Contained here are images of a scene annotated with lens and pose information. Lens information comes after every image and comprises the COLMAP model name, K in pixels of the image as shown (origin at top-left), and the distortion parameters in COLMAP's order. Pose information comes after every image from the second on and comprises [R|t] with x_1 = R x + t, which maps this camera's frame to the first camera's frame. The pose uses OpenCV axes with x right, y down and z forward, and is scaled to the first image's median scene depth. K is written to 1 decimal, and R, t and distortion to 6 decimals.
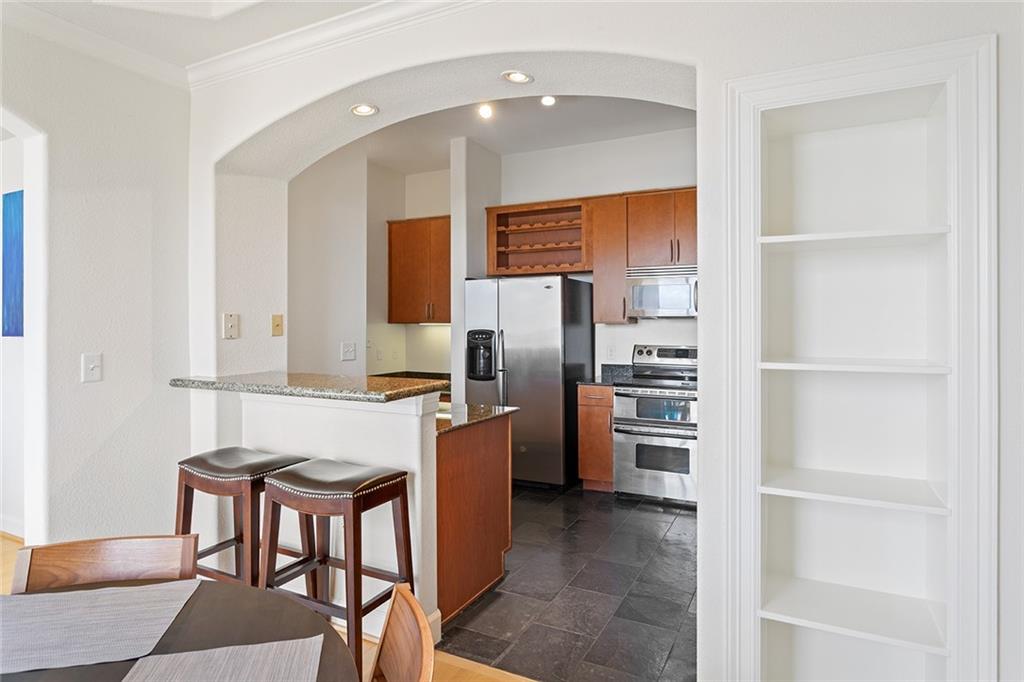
lens RADIAL K [[575.0, 0, 508.4], [0, 575.0, 315.4], [0, 0, 1]] dist [0.001319, 0.000029]
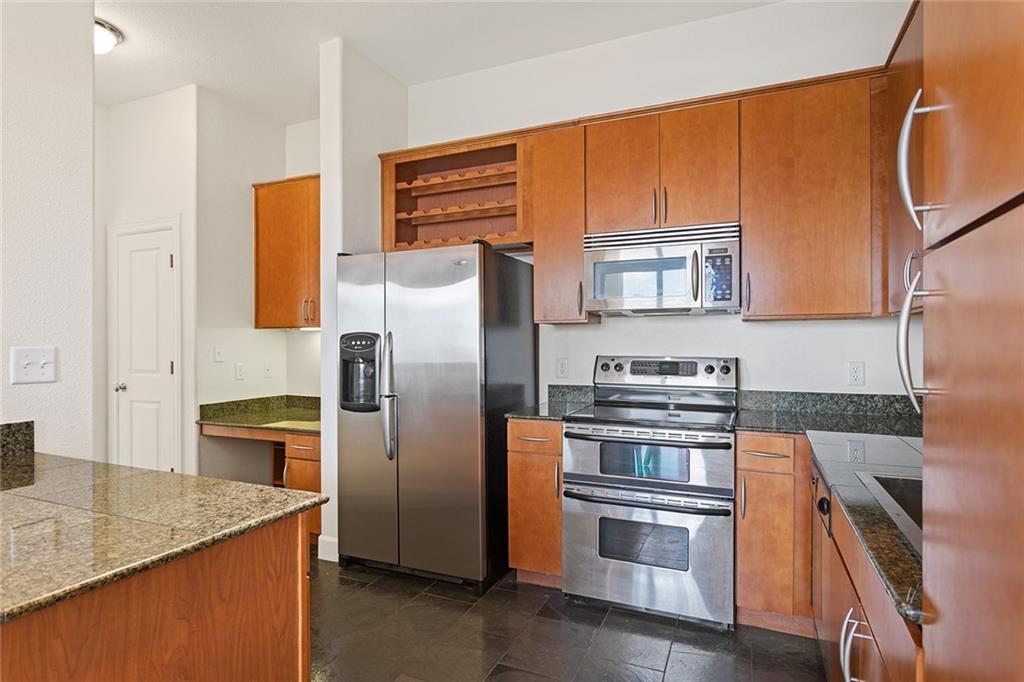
lens RADIAL K [[551.7, 0, 507.9], [0, 551.7, 332.0], [0, 0, 1]] dist [0.001693, 0.000997]
pose [[0.998413, 0.000074, 0.056319, 0.083645], [0.000180, 0.999990, -0.004507, 0.027387], [-0.056318, 0.004510, 0.998403, 0.380188]]
